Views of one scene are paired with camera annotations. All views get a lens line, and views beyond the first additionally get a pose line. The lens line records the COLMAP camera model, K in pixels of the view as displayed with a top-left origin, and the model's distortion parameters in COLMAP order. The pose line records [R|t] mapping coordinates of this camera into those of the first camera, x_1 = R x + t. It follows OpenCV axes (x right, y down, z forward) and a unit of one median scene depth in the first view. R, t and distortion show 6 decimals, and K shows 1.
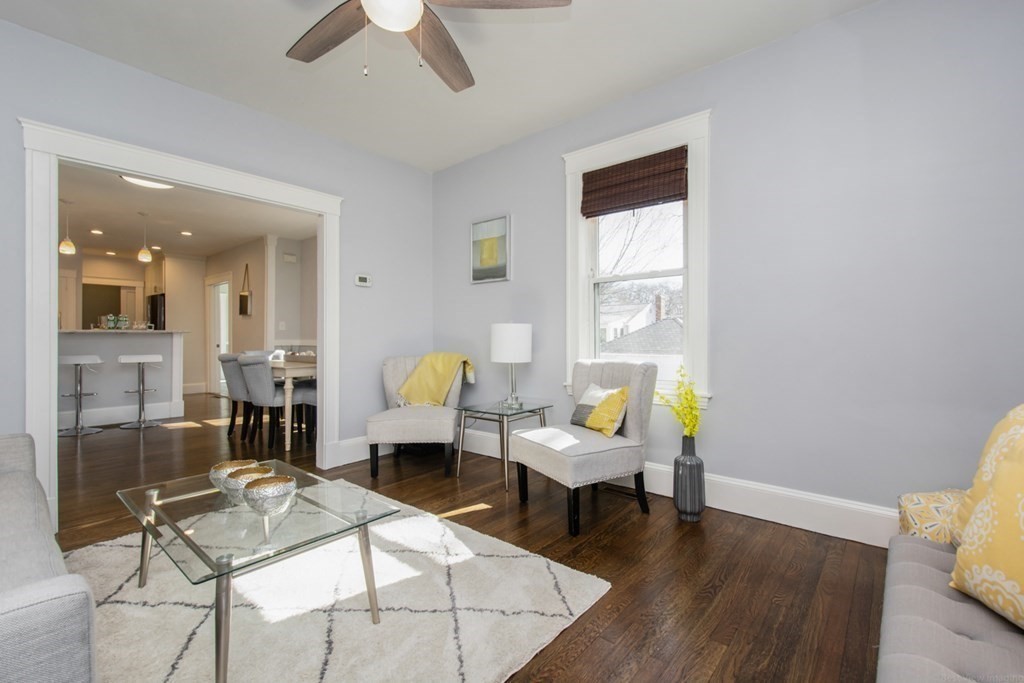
lens RADIAL K [[460.3, 0, 520.0], [0, 460.3, 335.4], [0, 0, 1]] dist [0.024060, 0.000985]
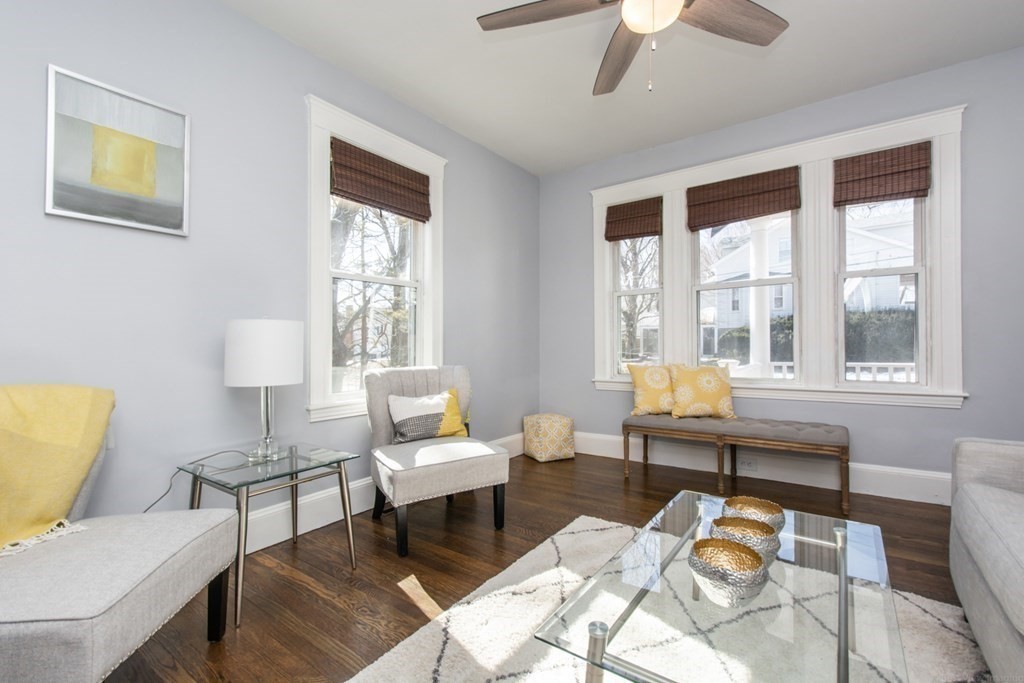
lens RADIAL K [[460.3, 0, 516.6], [0, 460.3, 343.5], [0, 0, 1]] dist [0.024060, 0.000985]
pose [[-0.110914, 0.006504, 0.993809, -0.716890], [0.012789, 0.999905, -0.005117, 0.011337], [-0.993748, 0.012143, -0.110987, 0.817115]]
